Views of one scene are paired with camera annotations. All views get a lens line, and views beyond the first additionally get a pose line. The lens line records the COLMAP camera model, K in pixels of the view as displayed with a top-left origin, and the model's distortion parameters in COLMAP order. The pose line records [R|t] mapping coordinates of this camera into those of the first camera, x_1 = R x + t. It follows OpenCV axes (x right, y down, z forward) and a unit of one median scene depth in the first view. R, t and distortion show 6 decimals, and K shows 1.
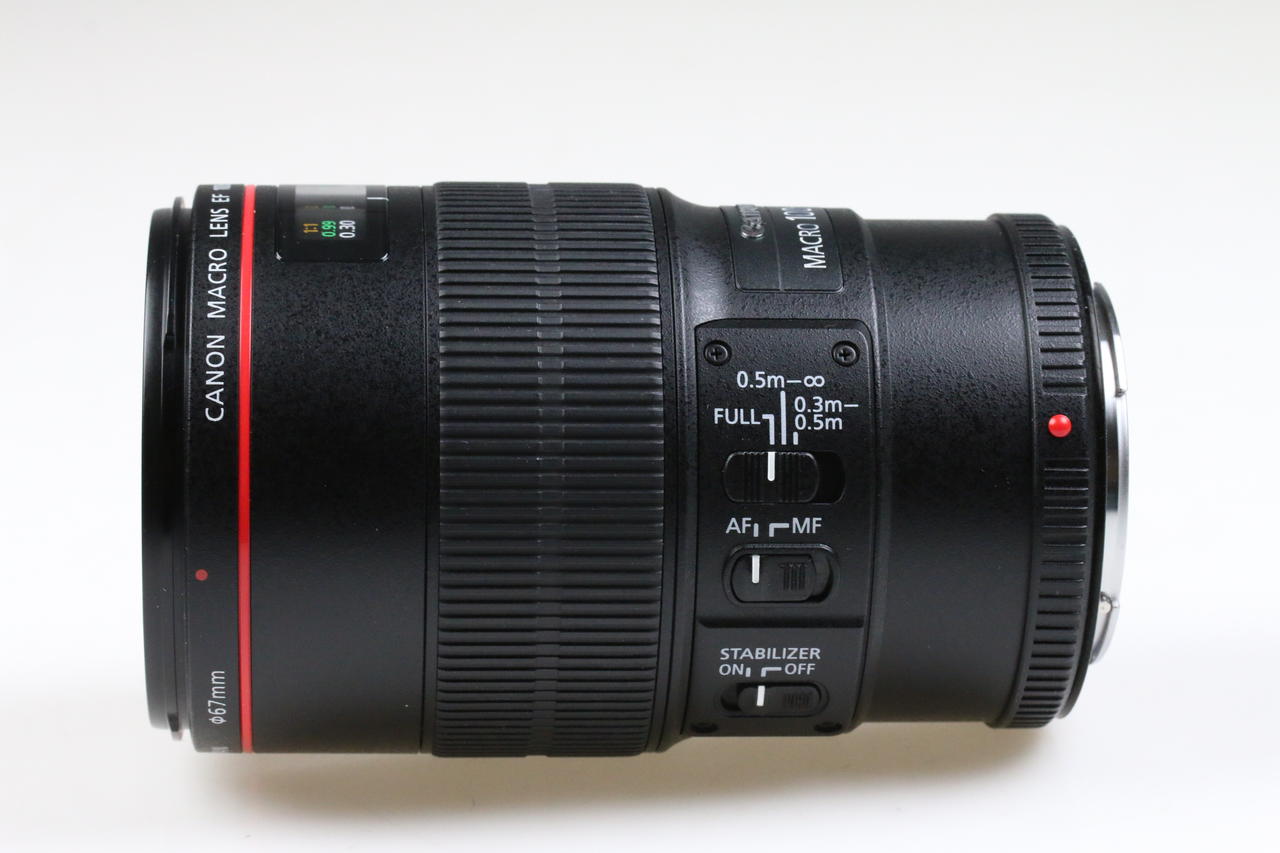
lens RADIAL K [[3546.9, 0, 640.1], [0, 3546.9, 426.2], [0, 0, 1]] dist [-0.026384, 0.000000]
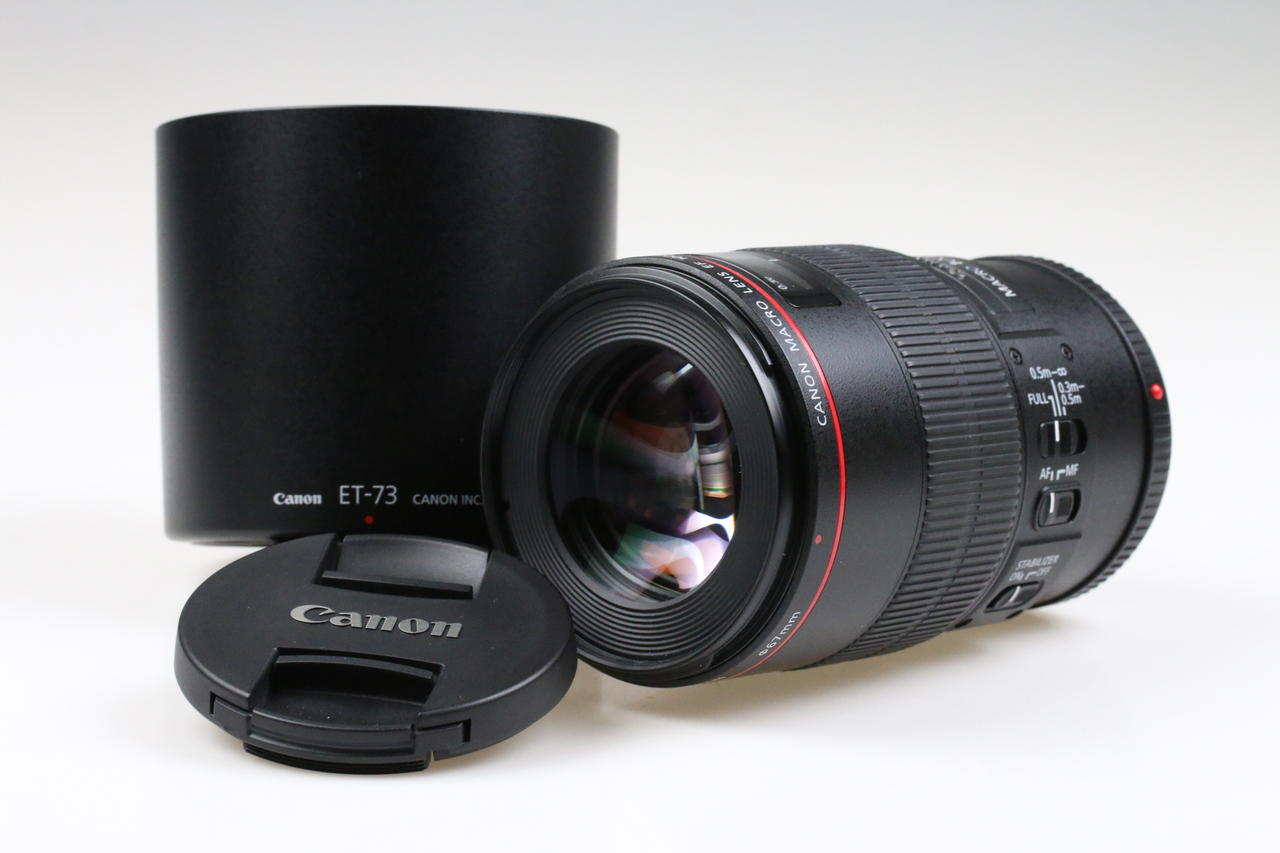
lens RADIAL K [[3546.9, 0, 640.0], [0, 3546.9, 426.6], [0, 0, 1]] dist [-0.026384, 0.000000]
pose [[0.695492, -0.070605, 0.715056, -1.122961], [0.088955, 0.995965, 0.011820, -0.022952], [-0.713006, 0.055387, 0.698967, 0.103240]]
